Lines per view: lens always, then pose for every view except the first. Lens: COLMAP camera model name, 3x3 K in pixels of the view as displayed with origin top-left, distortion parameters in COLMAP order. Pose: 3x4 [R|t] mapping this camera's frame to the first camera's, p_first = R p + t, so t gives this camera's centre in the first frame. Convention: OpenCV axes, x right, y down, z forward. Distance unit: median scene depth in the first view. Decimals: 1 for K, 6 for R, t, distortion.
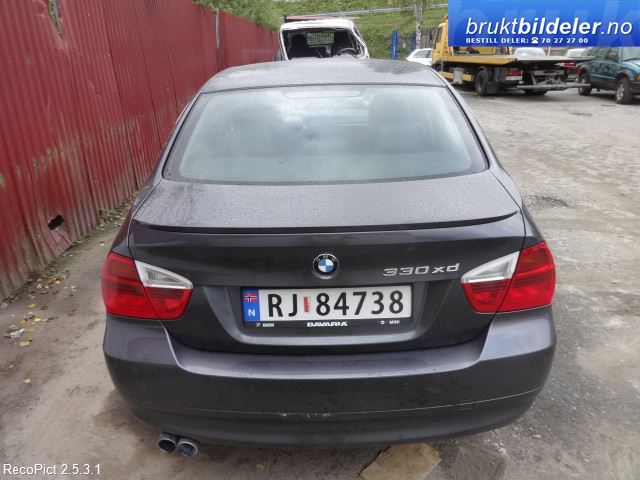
lens RADIAL K [[508.3, 0, 320.0], [0, 508.3, 240.0], [0, 0, 1]] dist [0.003587, -0.002575]
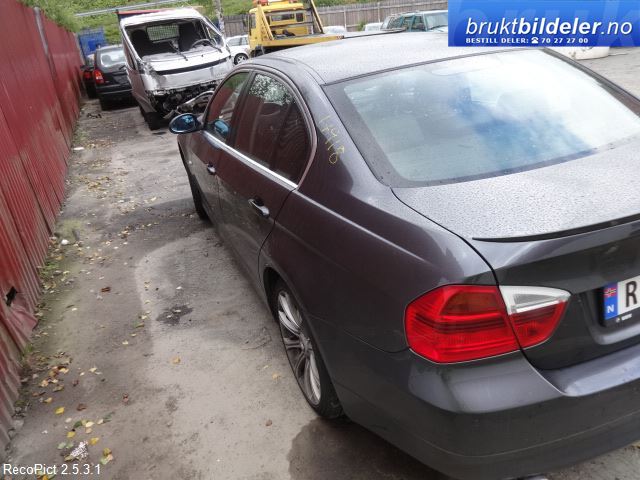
lens RADIAL K [[508.3, 0, 320.0], [0, 508.3, 240.0], [0, 0, 1]] dist [0.003587, -0.002575]
pose [[0.906696, -0.233299, 0.351388, -0.393141], [0.227600, 0.972021, 0.058079, -0.062863], [-0.355106, 0.027316, 0.934427, 0.156663]]
